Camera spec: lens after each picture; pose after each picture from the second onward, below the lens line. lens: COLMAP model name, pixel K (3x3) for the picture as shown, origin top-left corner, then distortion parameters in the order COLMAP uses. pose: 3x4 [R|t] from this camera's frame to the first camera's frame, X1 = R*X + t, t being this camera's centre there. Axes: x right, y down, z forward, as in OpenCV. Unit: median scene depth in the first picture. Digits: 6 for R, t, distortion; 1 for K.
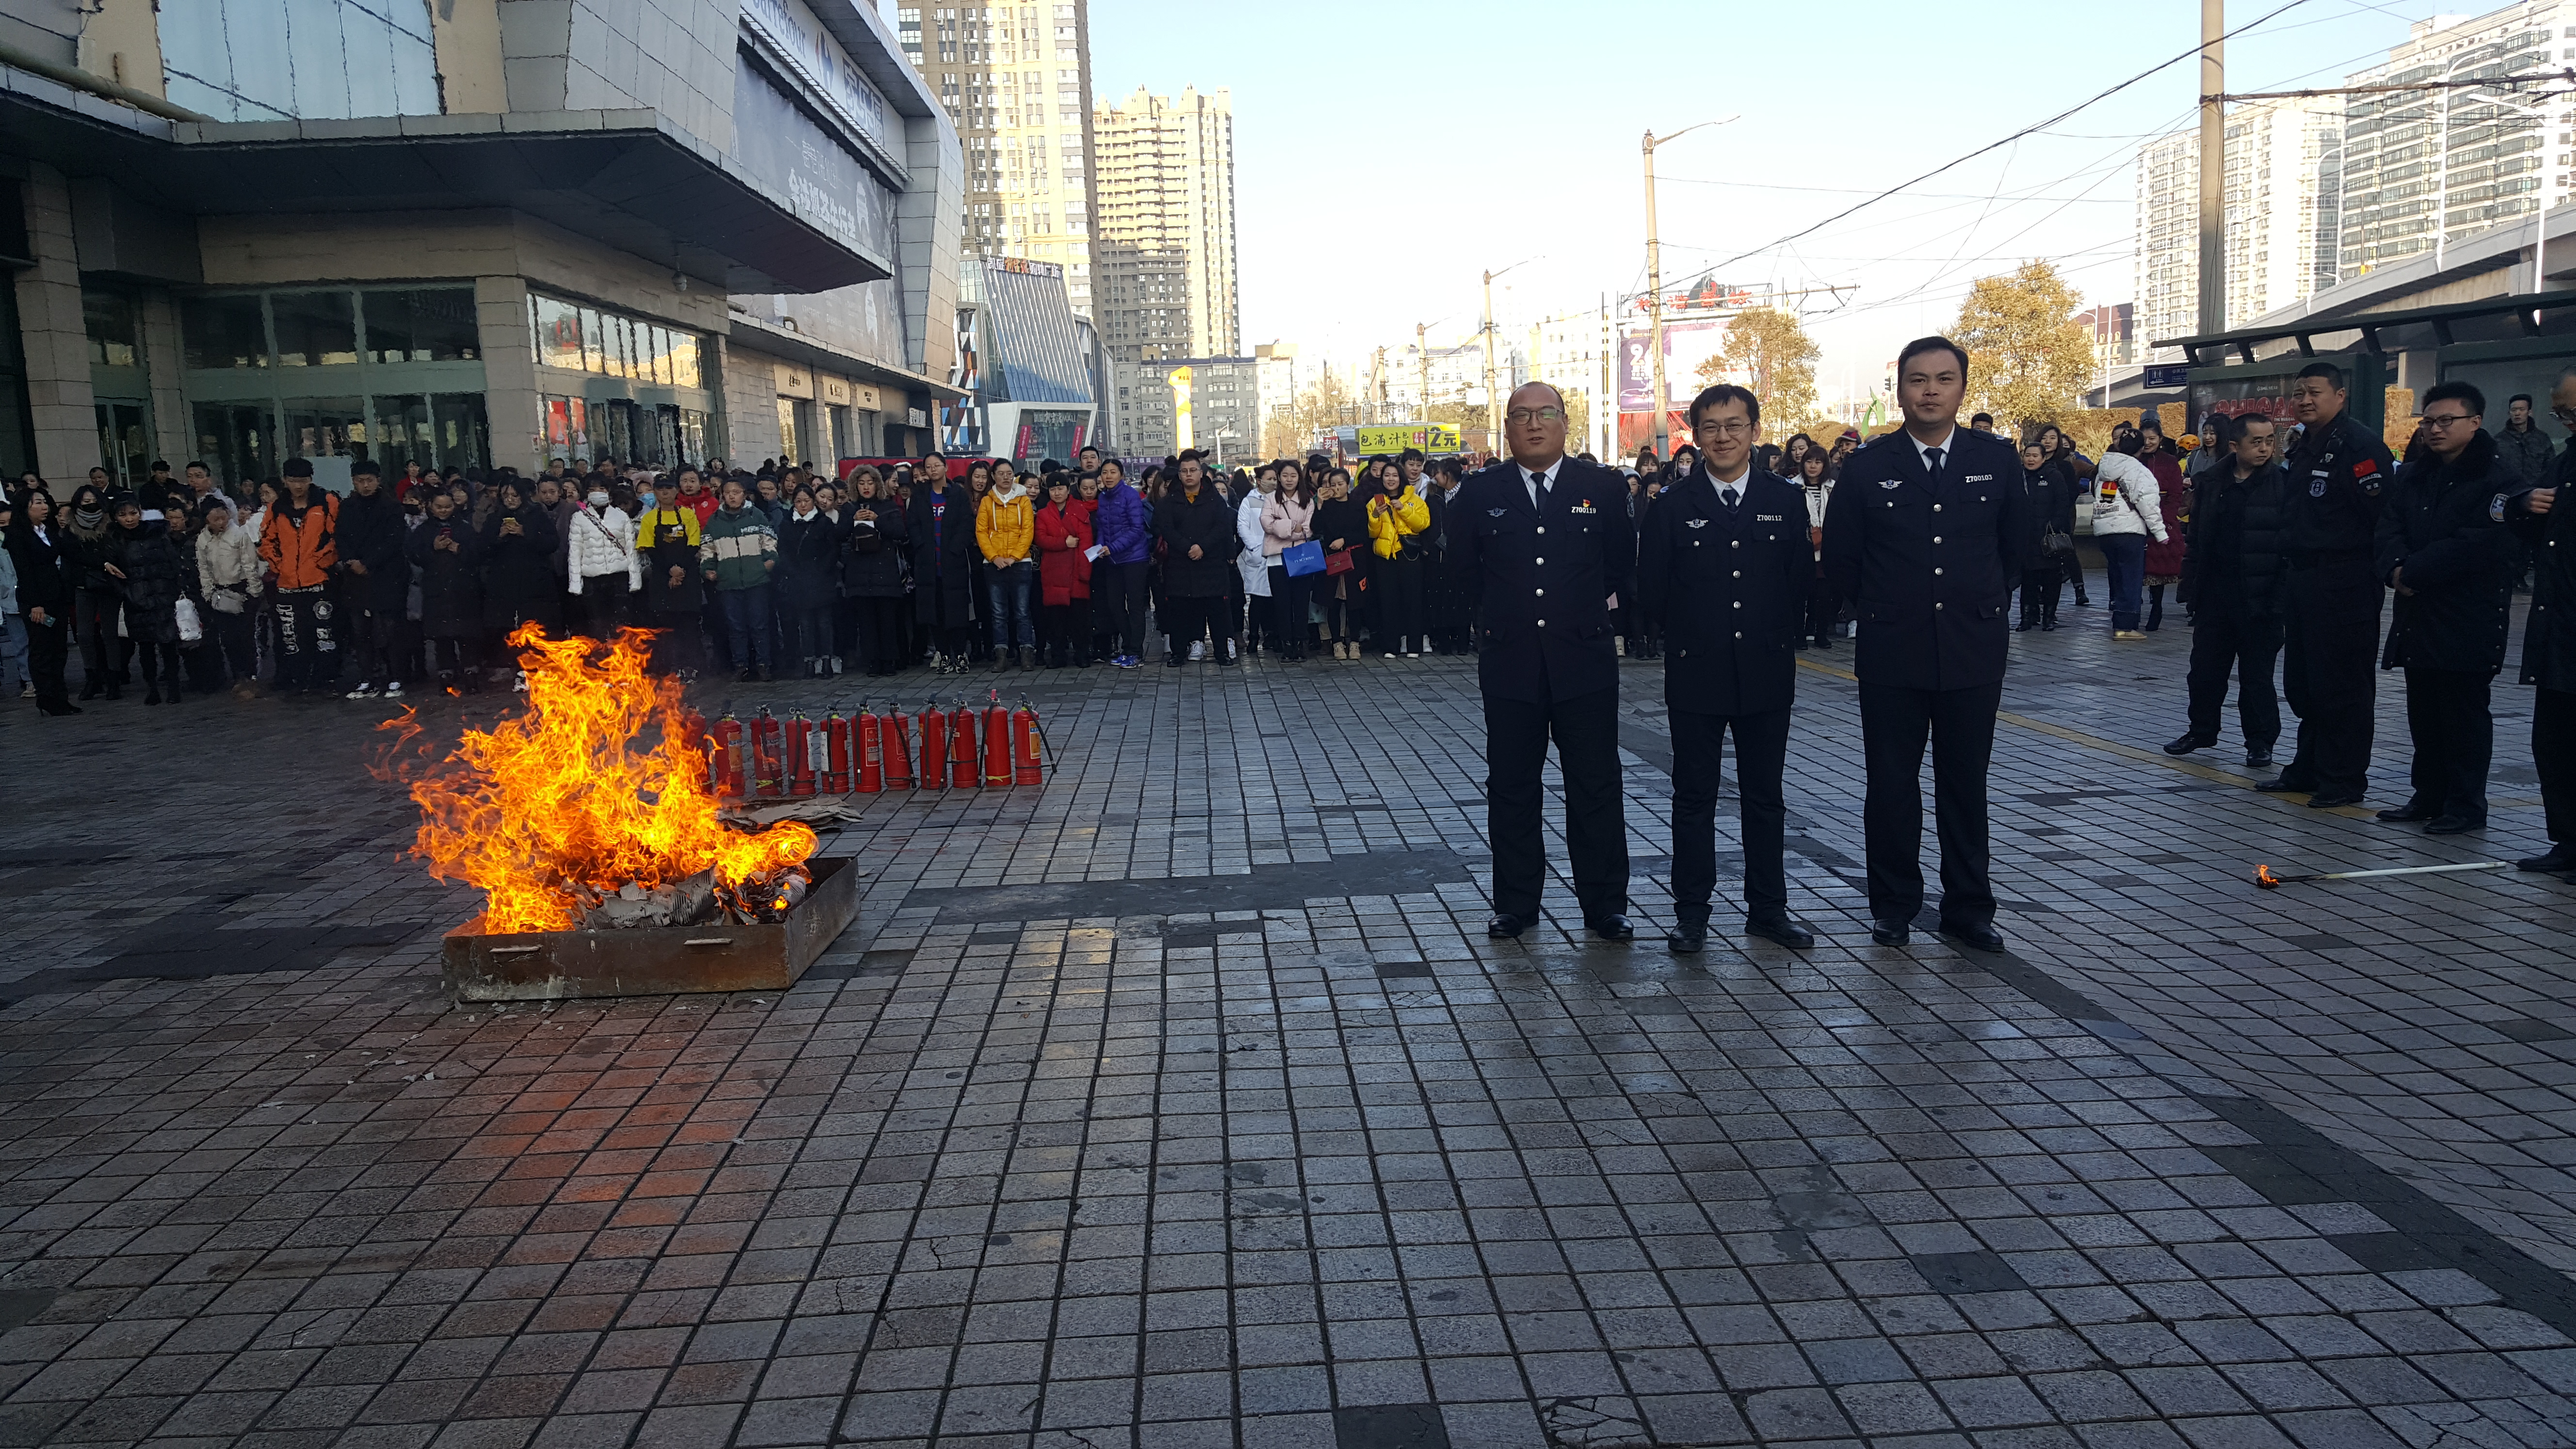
lens RADIAL K [[1917.8, 0, 1292.2], [0, 1917.8, 724.8], [0, 0, 1]] dist [0.062900, -0.085163]
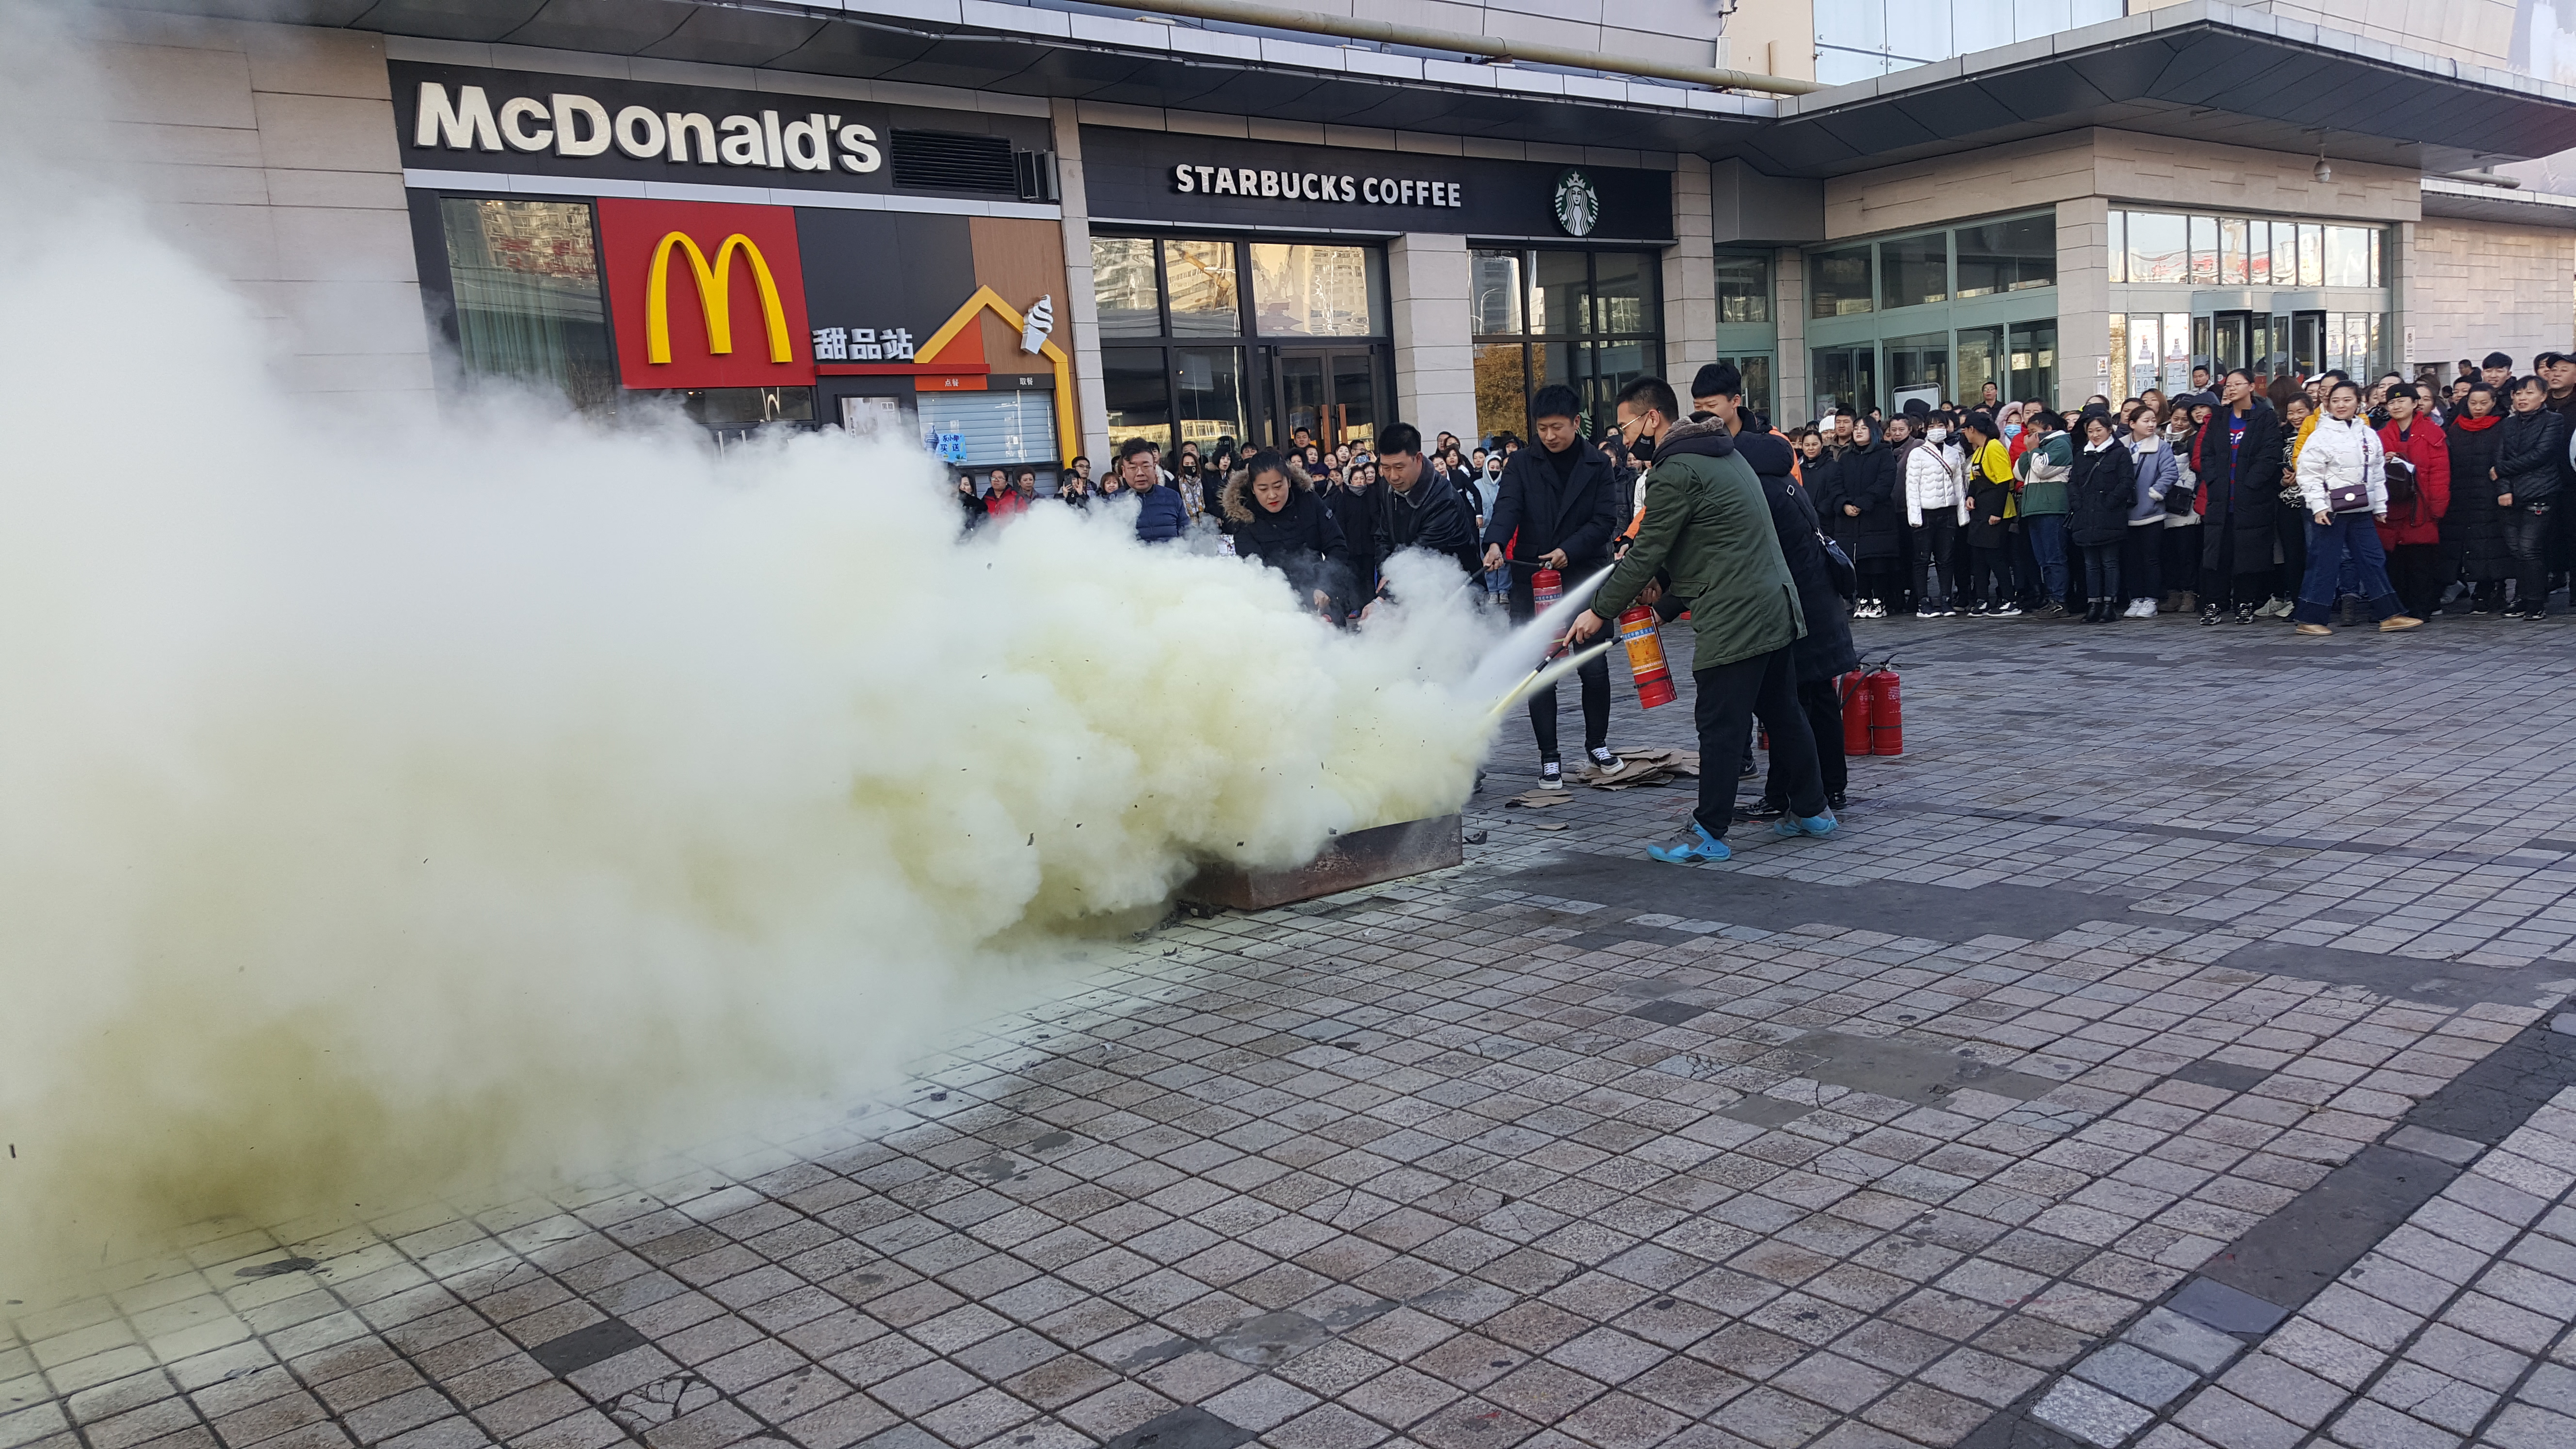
lens RADIAL K [[1917.8, 0, 1292.2], [0, 1917.8, 724.8], [0, 0, 1]] dist [0.062900, -0.085163]
pose [[0.631782, 0.084594, -0.770517, 0.132499], [-0.050917, 0.996409, 0.067646, -0.011253], [0.773472, -0.003505, 0.633820, 0.067716]]
